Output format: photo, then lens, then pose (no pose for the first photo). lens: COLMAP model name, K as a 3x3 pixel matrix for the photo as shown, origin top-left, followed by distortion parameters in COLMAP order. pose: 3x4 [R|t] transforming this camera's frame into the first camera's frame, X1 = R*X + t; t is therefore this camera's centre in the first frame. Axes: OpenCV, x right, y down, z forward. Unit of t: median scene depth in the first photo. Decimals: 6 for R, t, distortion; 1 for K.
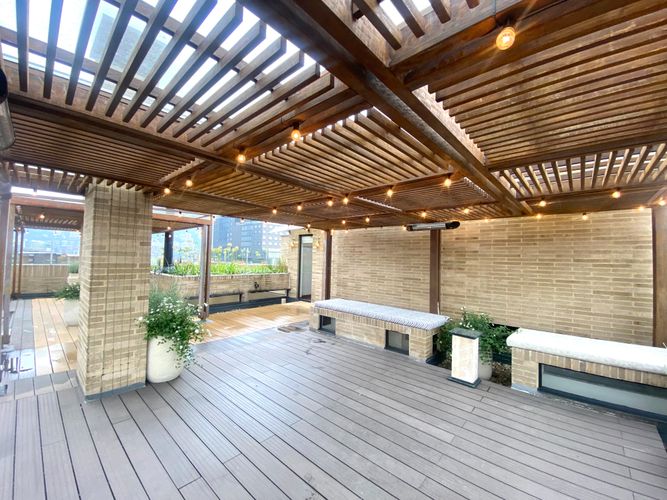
lens RADIAL K [[270.7, 0, 332.3], [0, 270.7, 250.8], [0, 0, 1]] dist [0.023313, -0.021848]
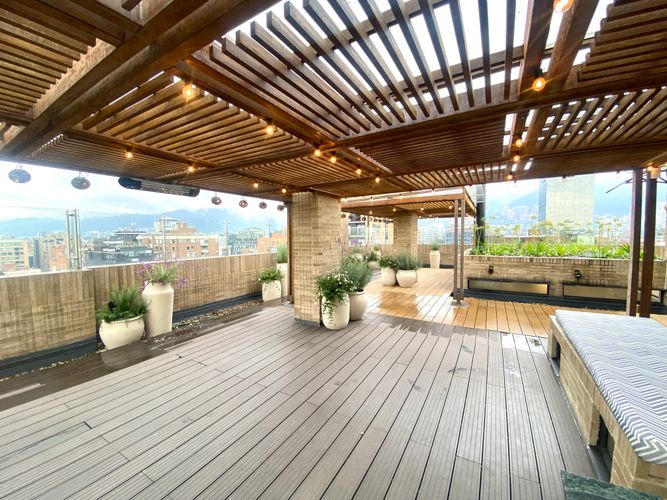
lens RADIAL K [[270.7, 0, 332.3], [0, 270.7, 250.8], [0, 0, 1]] dist [0.023313, -0.021848]
pose [[0.196447, 0.029247, -0.980078, 0.272695], [0.043550, 0.998308, 0.038520, 0.016967], [0.979547, -0.050250, 0.194841, 0.302007]]
